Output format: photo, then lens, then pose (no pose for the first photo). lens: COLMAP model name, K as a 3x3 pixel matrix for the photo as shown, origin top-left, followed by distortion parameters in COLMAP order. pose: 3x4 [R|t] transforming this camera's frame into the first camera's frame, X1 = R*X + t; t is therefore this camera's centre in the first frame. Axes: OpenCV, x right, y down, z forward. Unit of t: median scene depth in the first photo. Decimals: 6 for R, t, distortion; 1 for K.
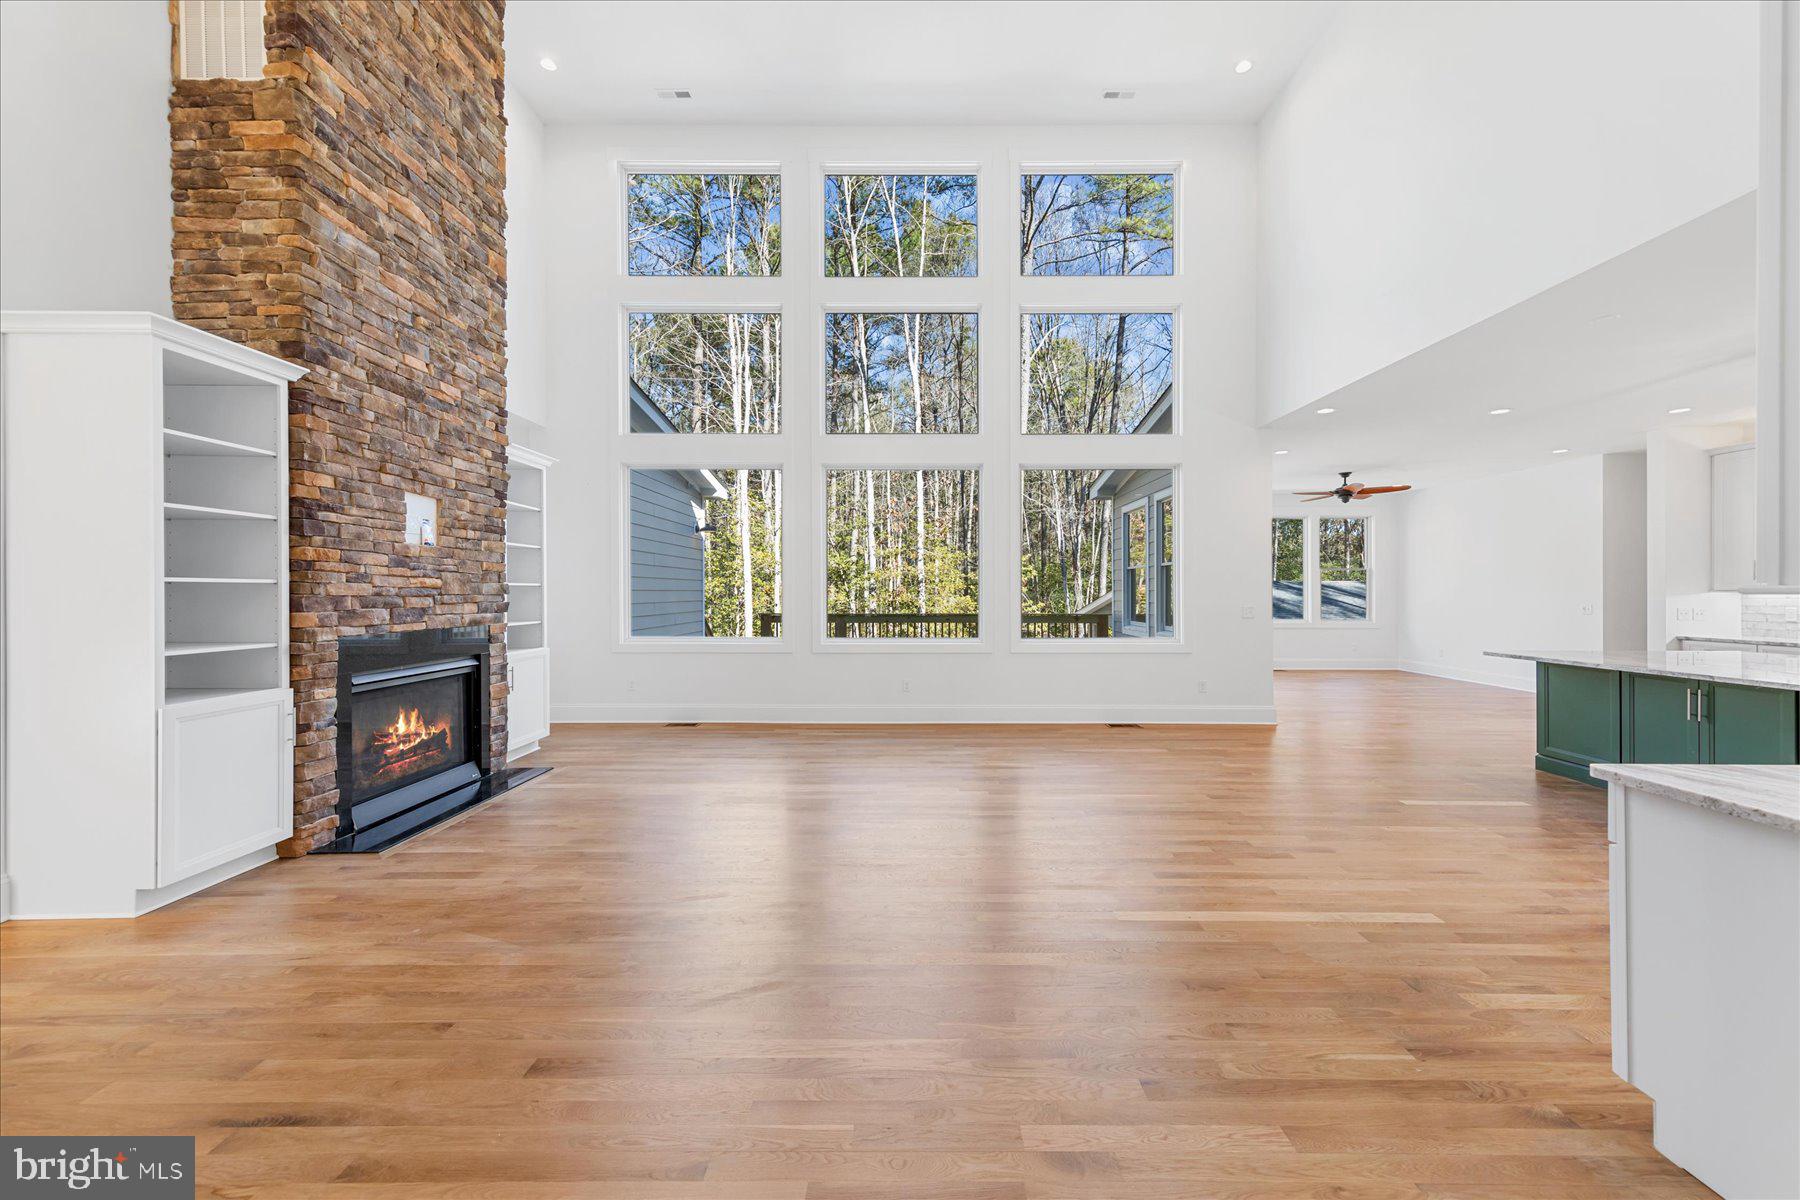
lens RADIAL K [[718.3, 0, 904.6], [0, 718.3, 600.2], [0, 0, 1]] dist [-0.003893, -0.000136]
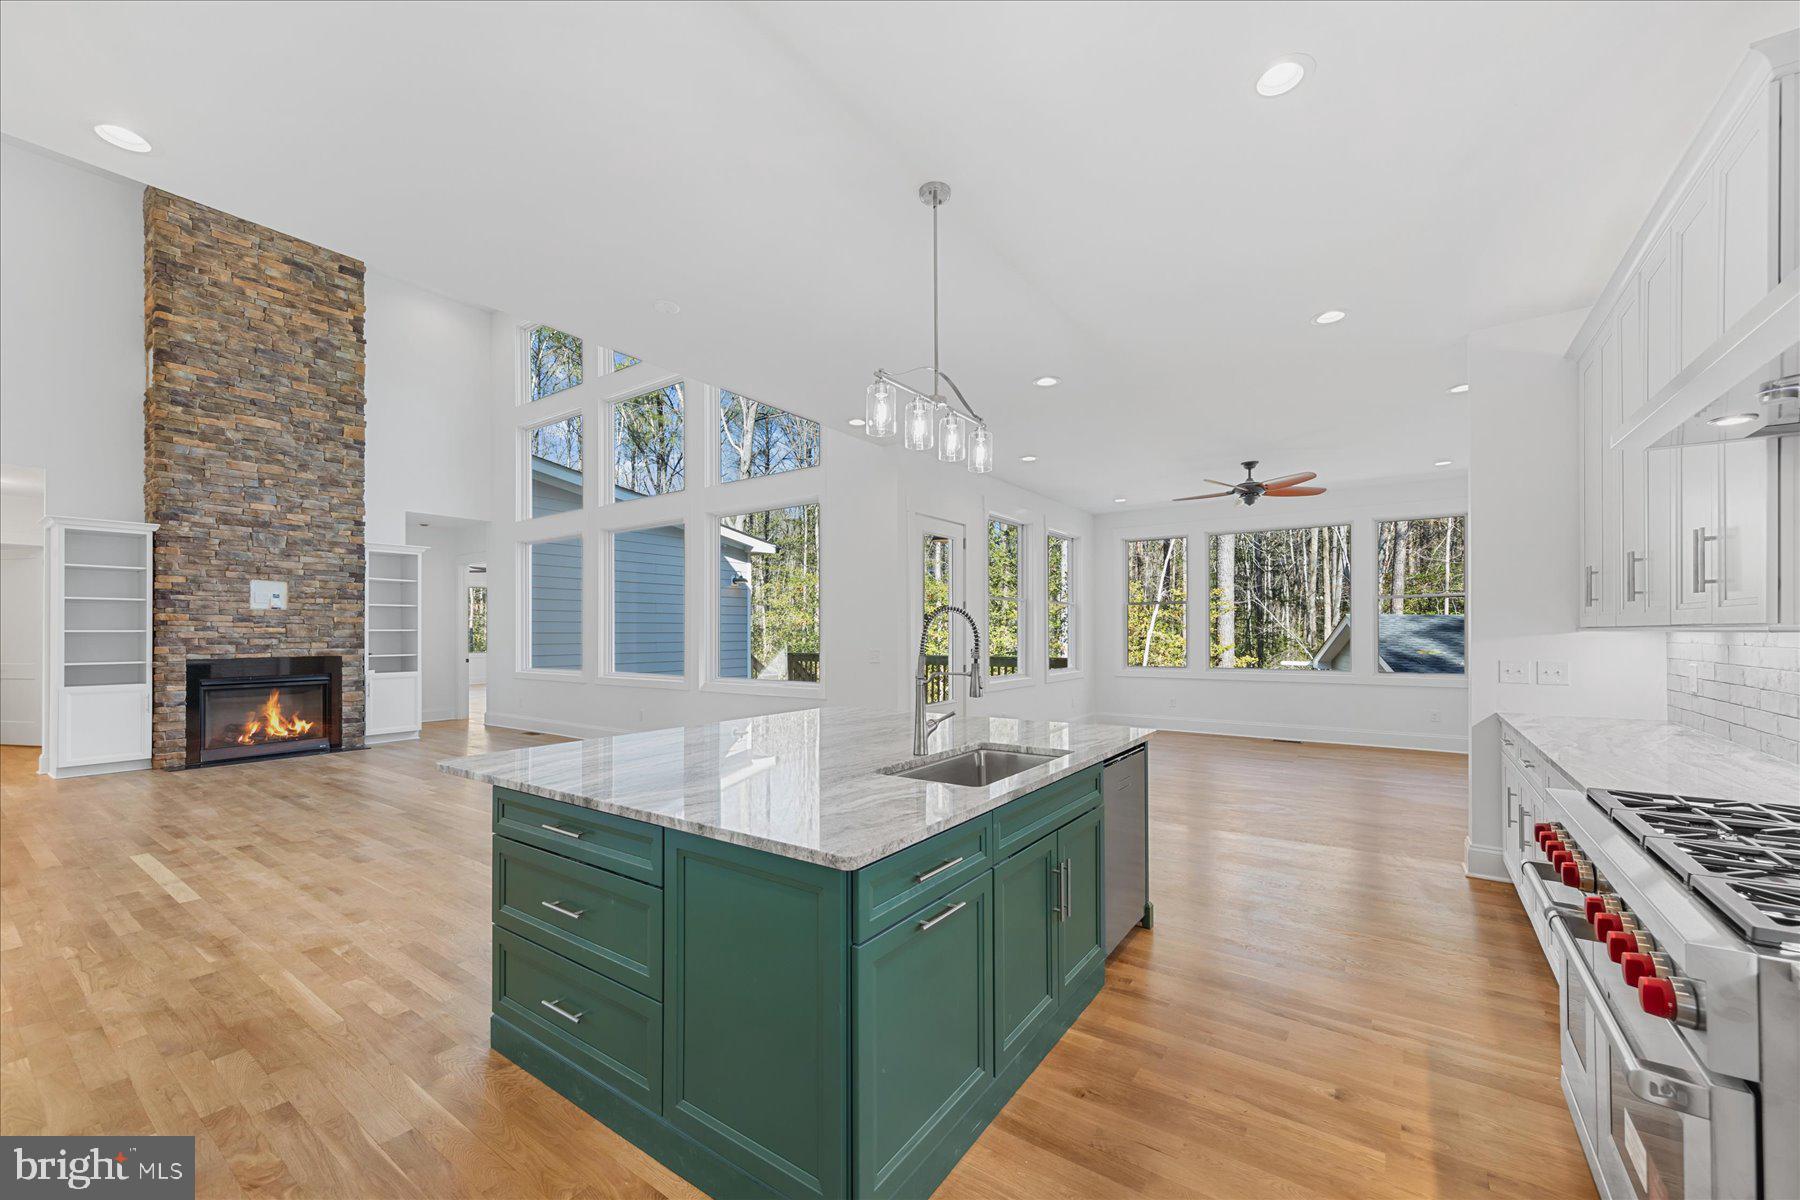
lens RADIAL K [[718.3, 0, 886.6], [0, 718.3, 633.9], [0, 0, 1]] dist [-0.003893, -0.000136]
pose [[0.813204, -0.004042, -0.581965, 1.697490], [-0.000377, 0.999972, -0.007471, -0.003534], [0.581979, 0.006295, 0.813180, 0.485550]]
